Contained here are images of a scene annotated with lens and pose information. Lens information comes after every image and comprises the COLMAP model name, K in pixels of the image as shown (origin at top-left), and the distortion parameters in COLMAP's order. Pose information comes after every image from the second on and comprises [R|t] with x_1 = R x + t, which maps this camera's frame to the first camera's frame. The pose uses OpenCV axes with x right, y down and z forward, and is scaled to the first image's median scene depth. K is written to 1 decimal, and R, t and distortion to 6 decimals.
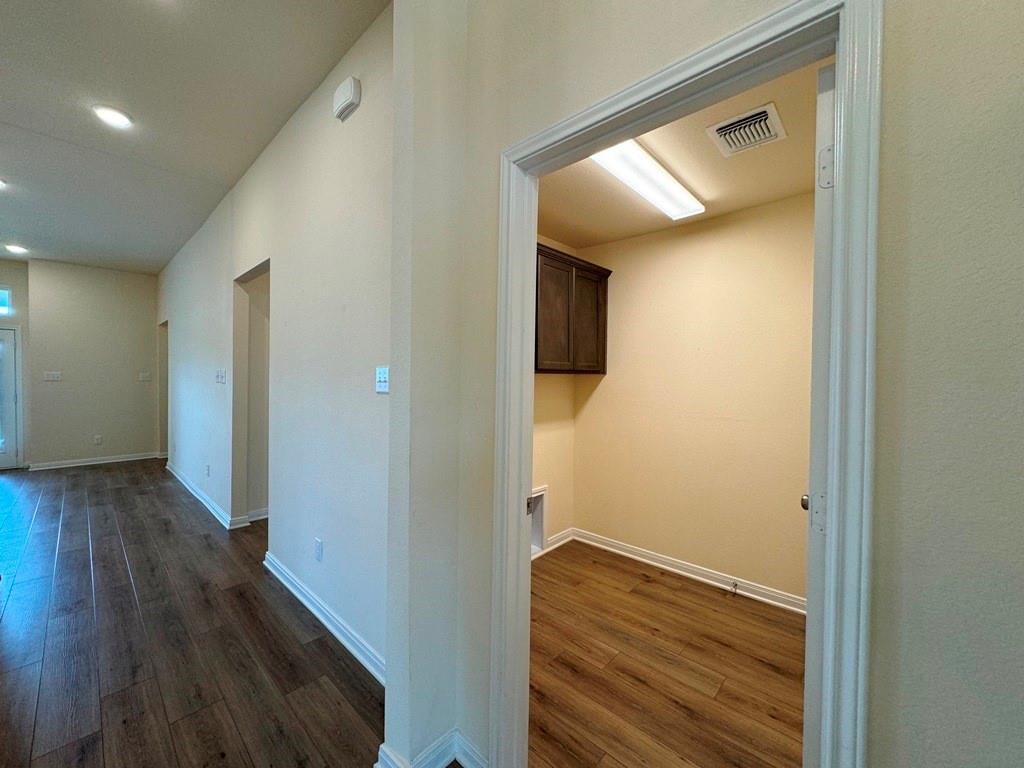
lens RADIAL K [[408.6, 0, 511.5], [0, 408.6, 382.2], [0, 0, 1]] dist [-0.002978, 0.000518]
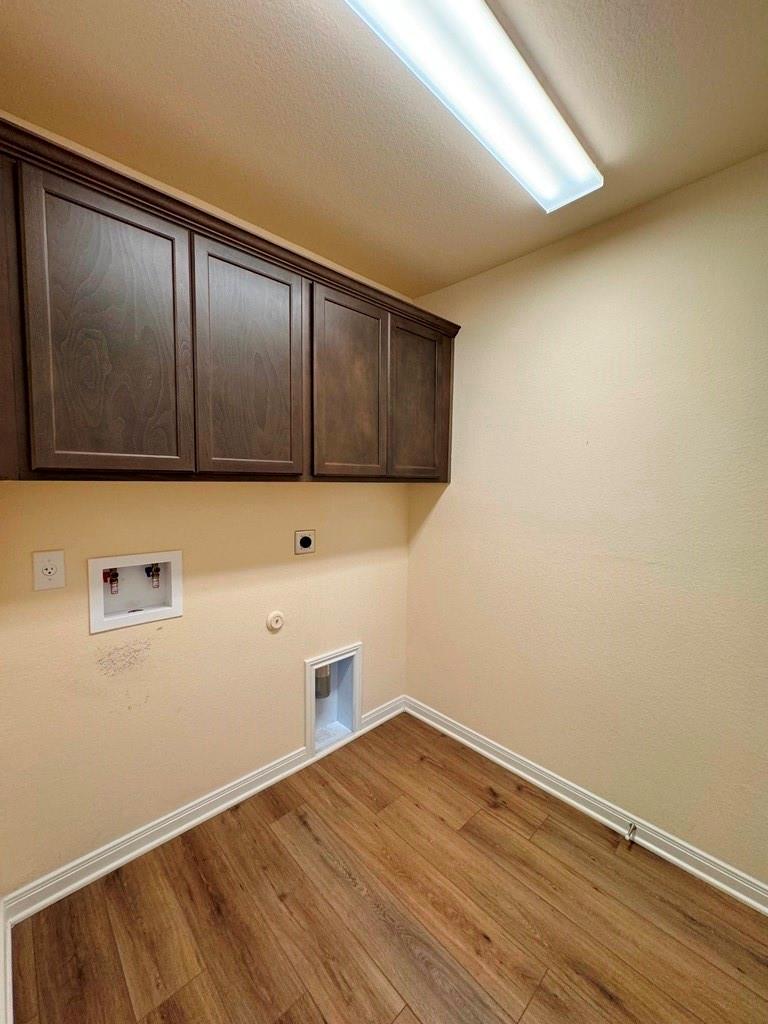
lens RADIAL K [[408.6, 0, 386.5], [0, 408.6, 513.3], [0, 0, 1]] dist [-0.002978, 0.000518]
pose [[0.998448, 0.006721, -0.055280, 0.189043], [-0.003395, 0.998190, 0.060042, -0.010876], [0.055583, -0.059761, 0.996664, 0.359594]]
